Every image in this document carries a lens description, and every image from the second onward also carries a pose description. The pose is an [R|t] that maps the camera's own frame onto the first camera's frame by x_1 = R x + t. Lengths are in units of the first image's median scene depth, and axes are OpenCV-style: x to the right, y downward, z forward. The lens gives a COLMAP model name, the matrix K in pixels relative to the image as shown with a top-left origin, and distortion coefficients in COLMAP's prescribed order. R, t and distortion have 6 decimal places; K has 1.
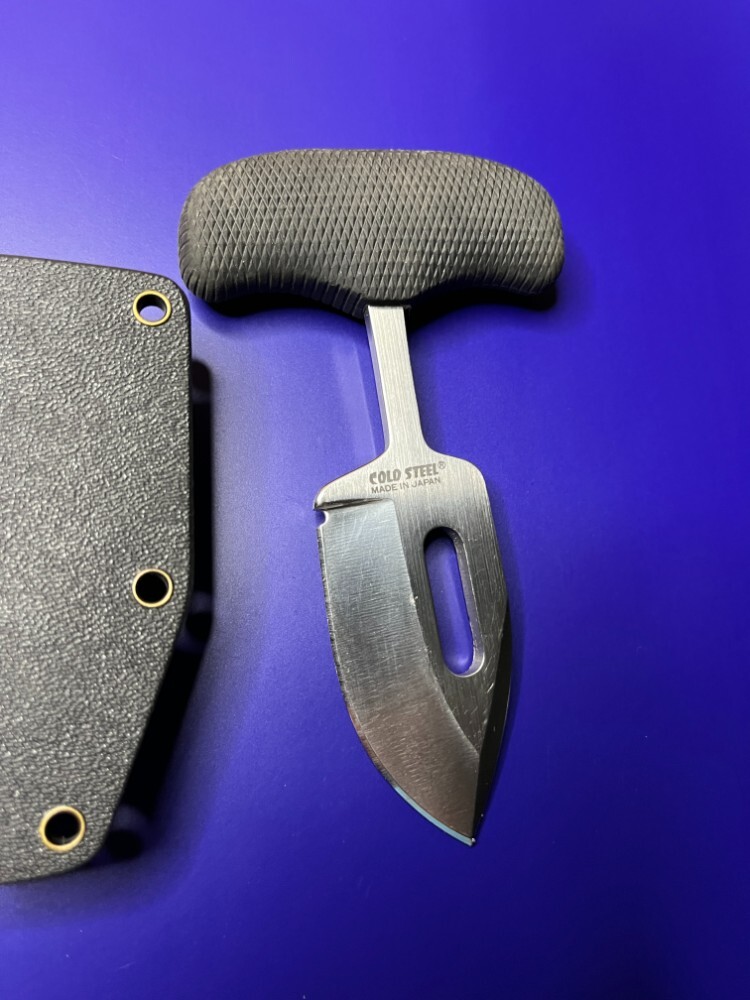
lens RADIAL K [[786.7, 0, 375.0], [0, 786.7, 500.0], [0, 0, 1]] dist [0.064220, -0.229140]
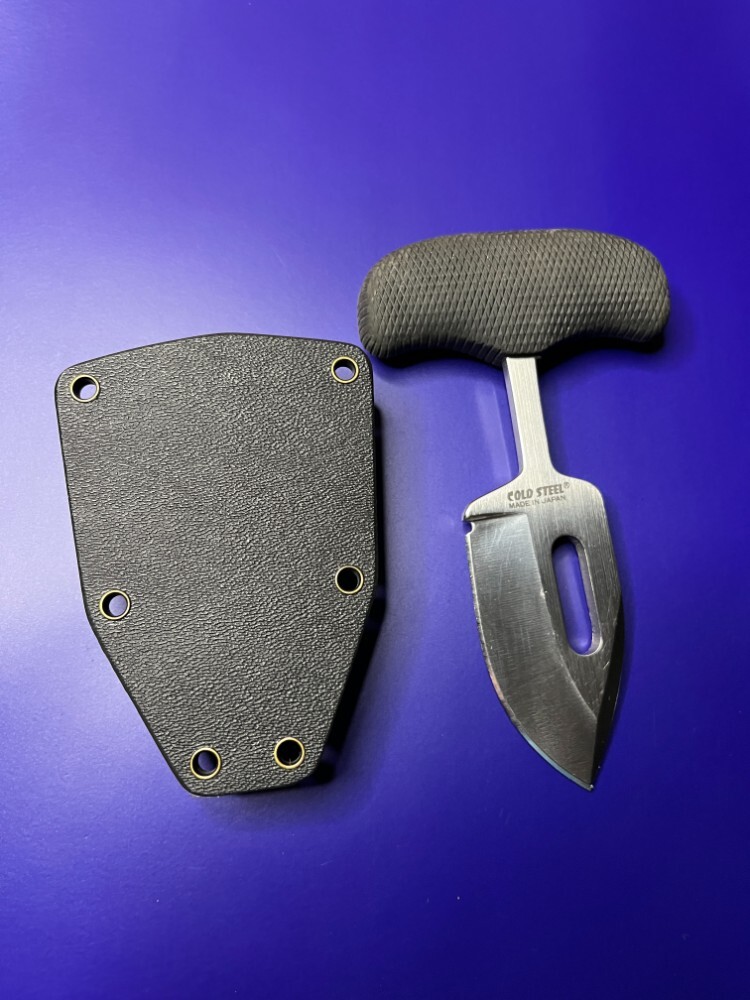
lens RADIAL K [[786.7, 0, 375.0], [0, 786.7, 500.0], [0, 0, 1]] dist [0.064220, -0.229140]
pose [[0.991259, 0.002836, -0.131901, -0.052202], [-0.002339, 0.999990, 0.003919, -0.026604], [0.131911, -0.003576, 0.991255, -0.283133]]
